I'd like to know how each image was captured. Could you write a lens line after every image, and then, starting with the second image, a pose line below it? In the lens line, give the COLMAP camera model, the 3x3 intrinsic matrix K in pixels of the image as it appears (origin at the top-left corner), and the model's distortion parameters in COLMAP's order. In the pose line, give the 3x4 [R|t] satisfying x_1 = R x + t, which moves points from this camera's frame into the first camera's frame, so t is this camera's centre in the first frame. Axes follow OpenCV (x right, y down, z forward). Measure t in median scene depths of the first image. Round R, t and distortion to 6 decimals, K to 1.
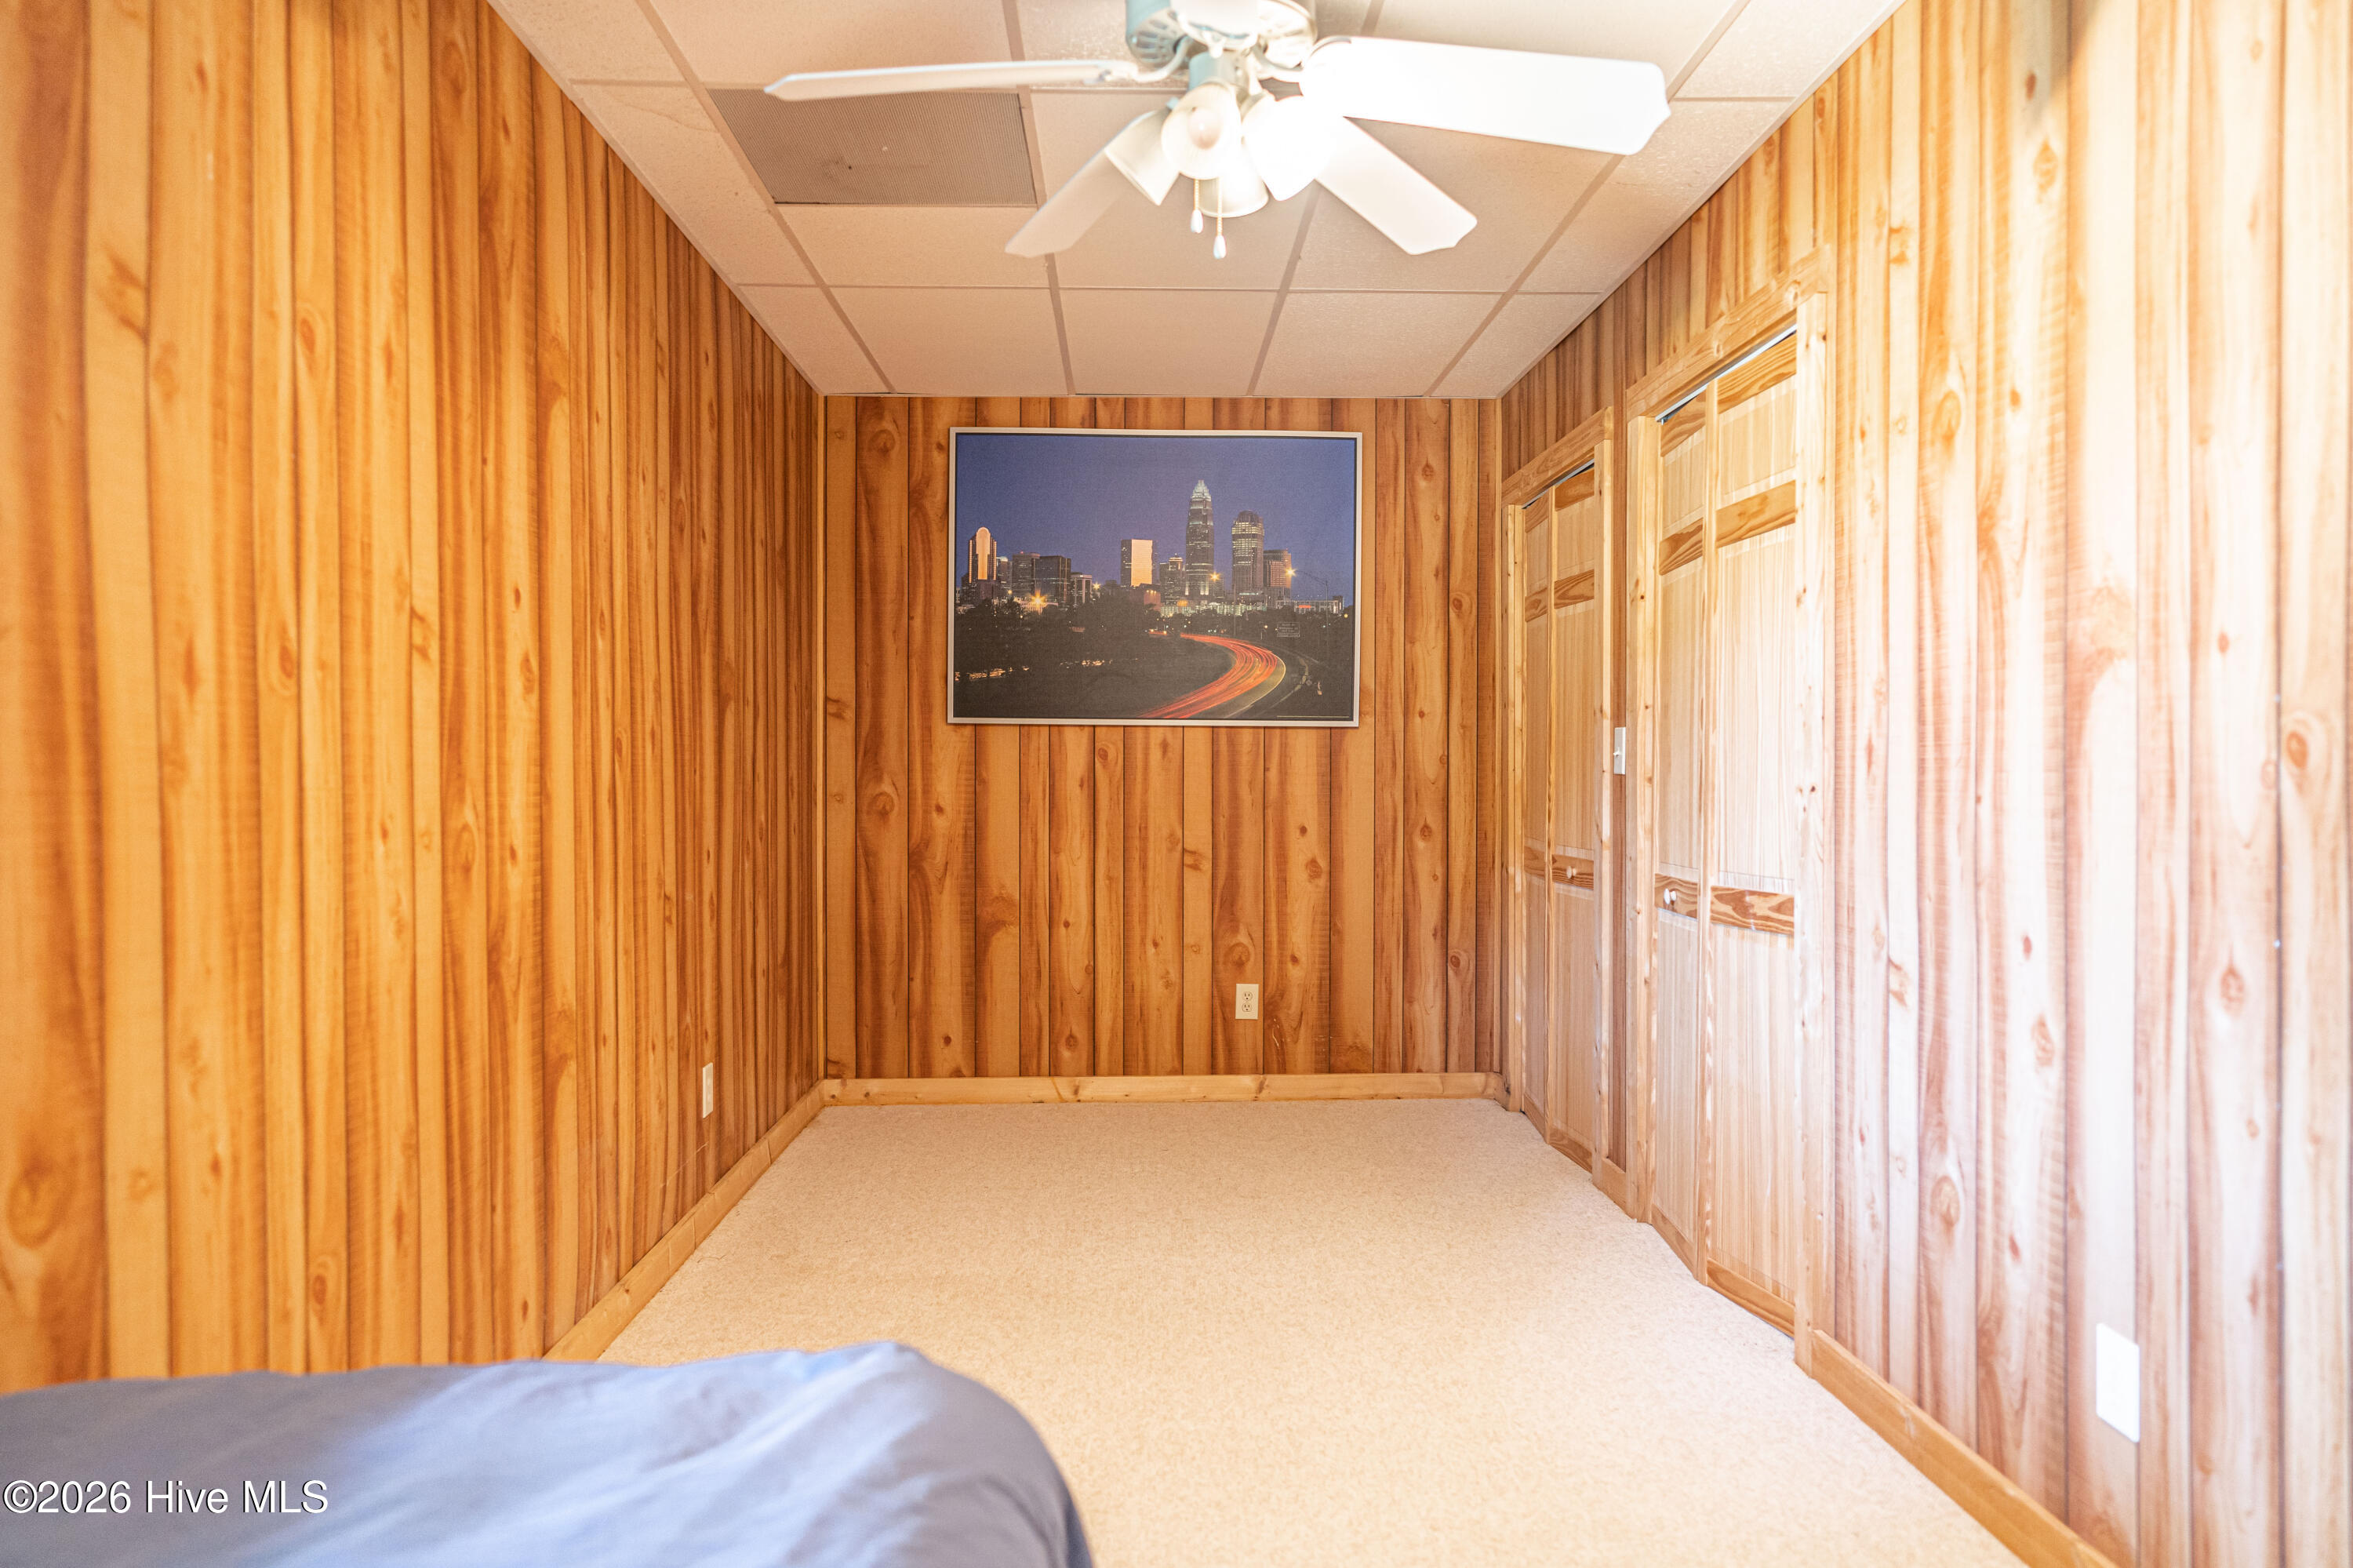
lens RADIAL K [[1566.3, 0, 1175.3], [0, 1566.3, 780.0], [0, 0, 1]] dist [-0.003881, 0.009730]
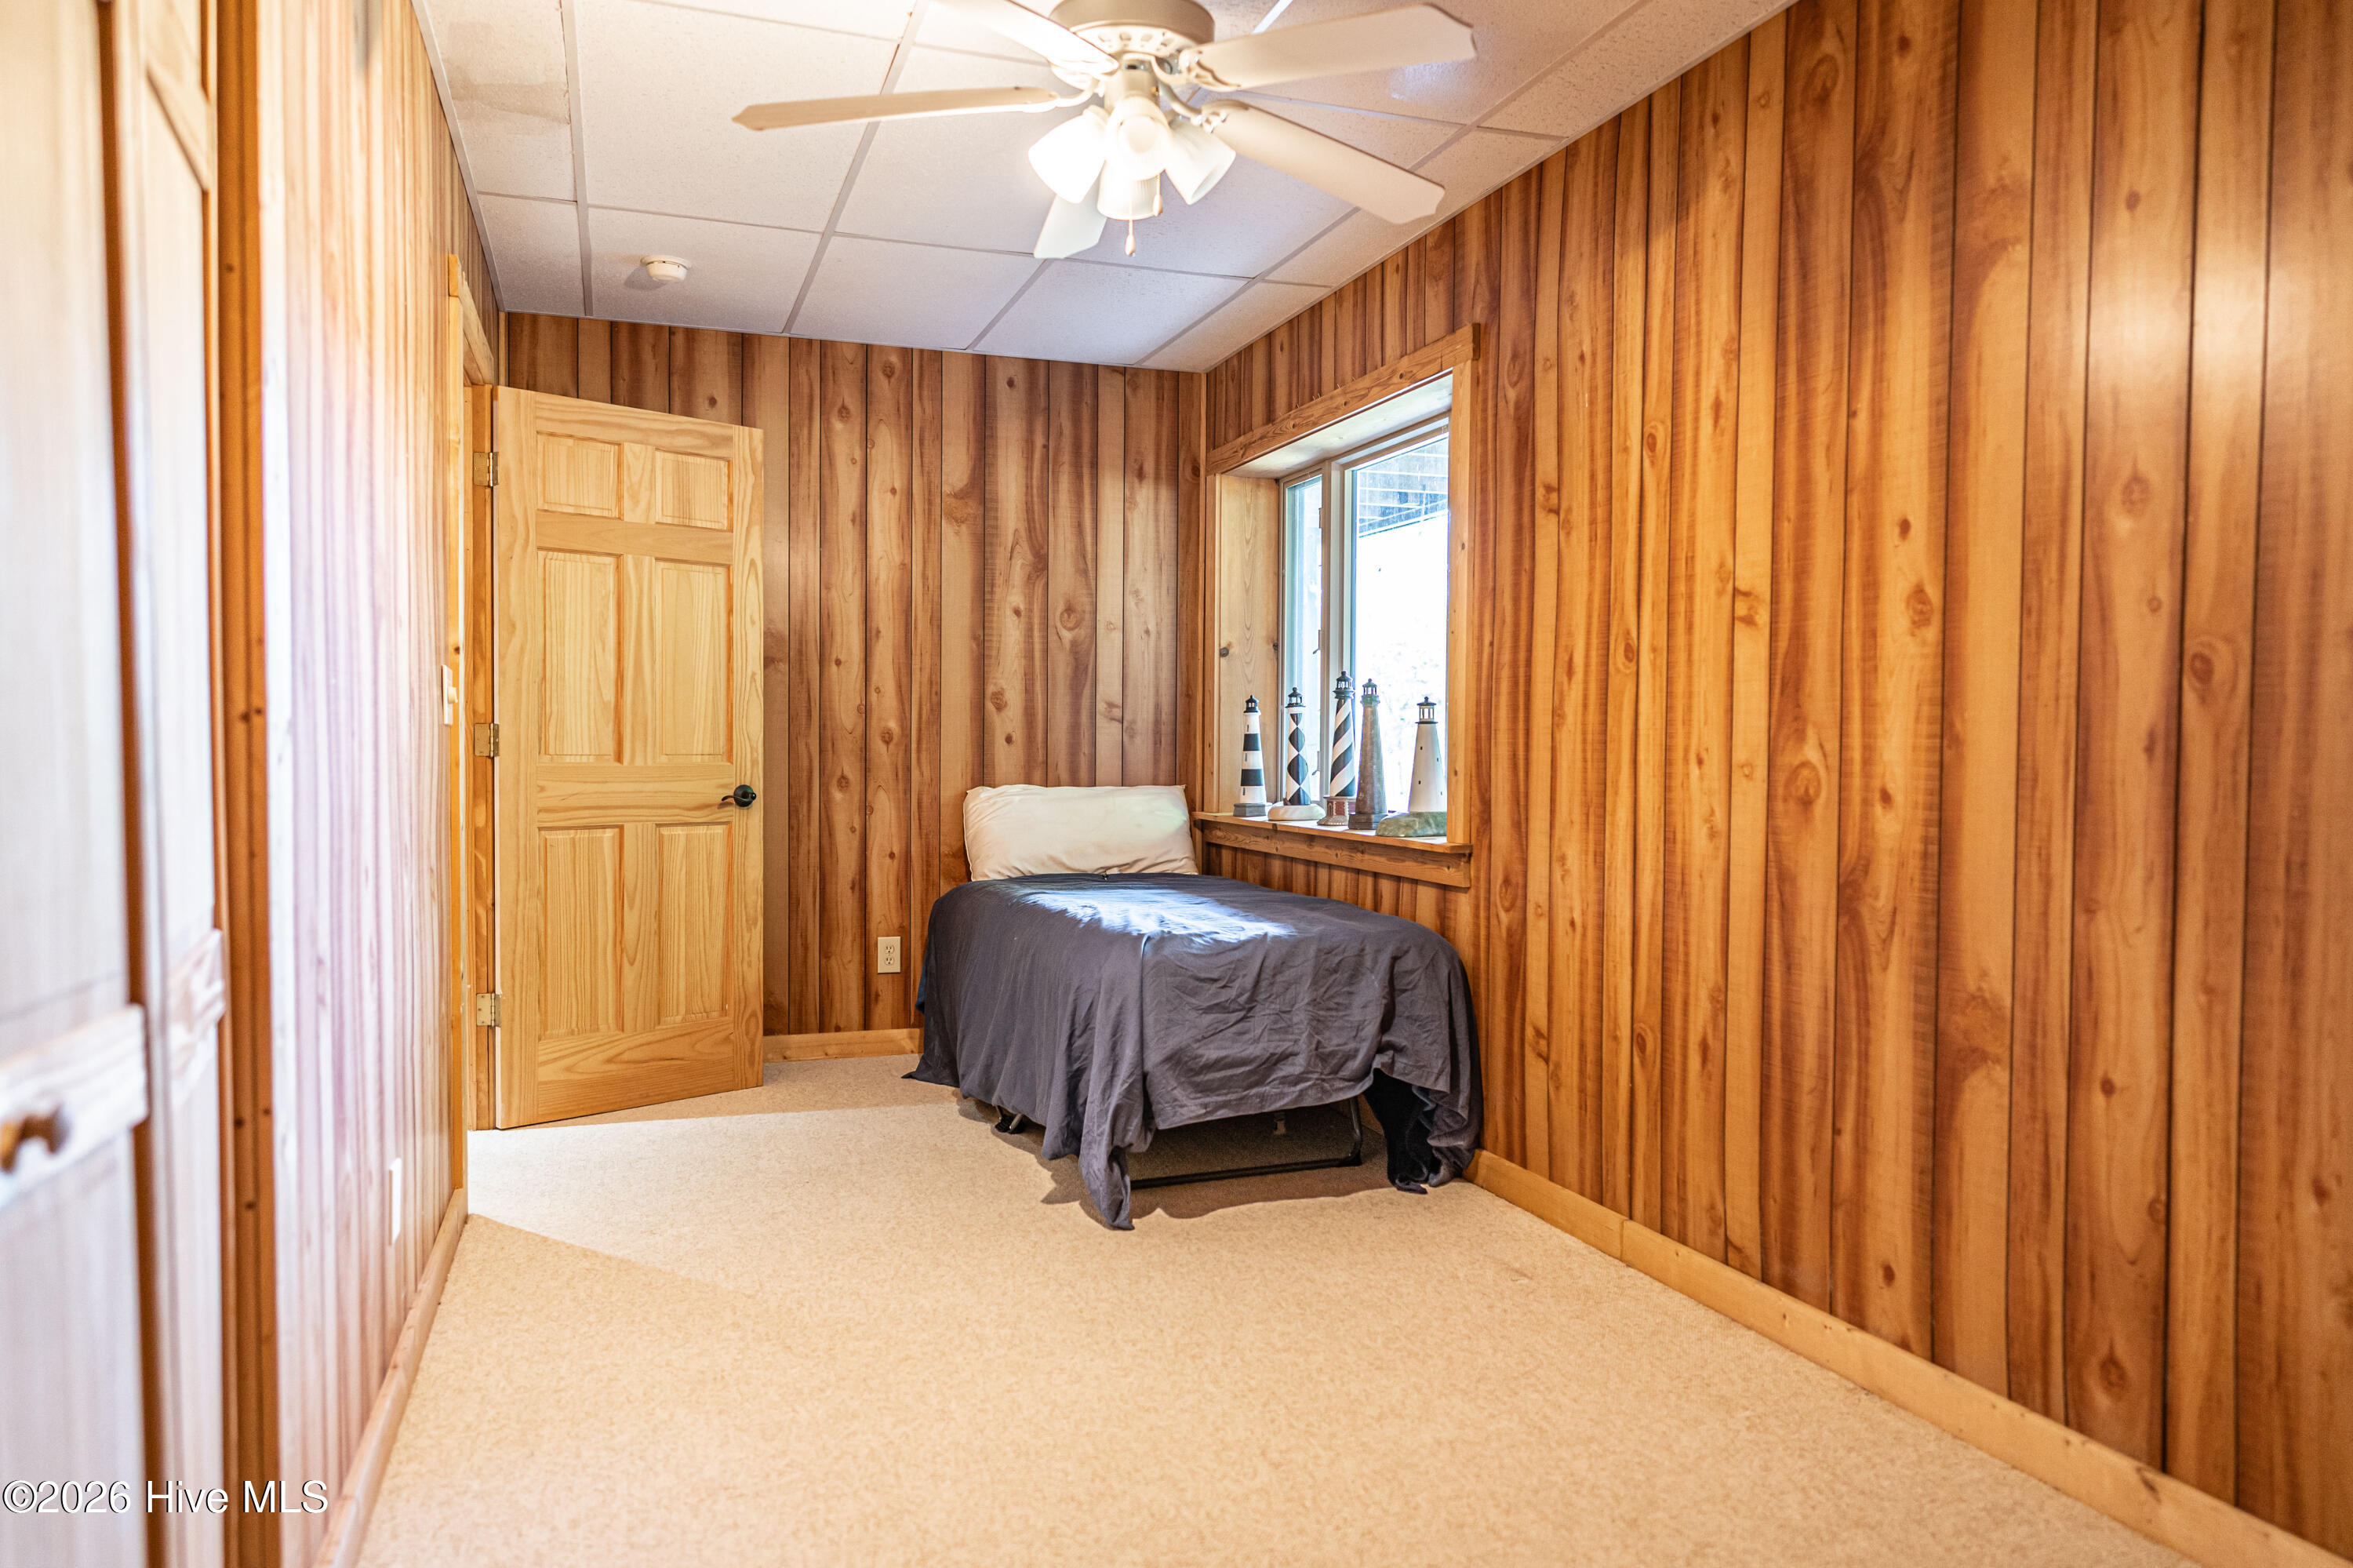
lens RADIAL K [[1566.3, 0, 1178.7], [0, 1566.3, 793.8], [0, 0, 1]] dist [-0.003881, 0.009730]
pose [[-0.951871, 0.000897, -0.306497, 0.402684], [-0.010634, 0.999297, 0.035951, 0.020270], [0.306314, 0.037480, -0.951192, 2.454402]]
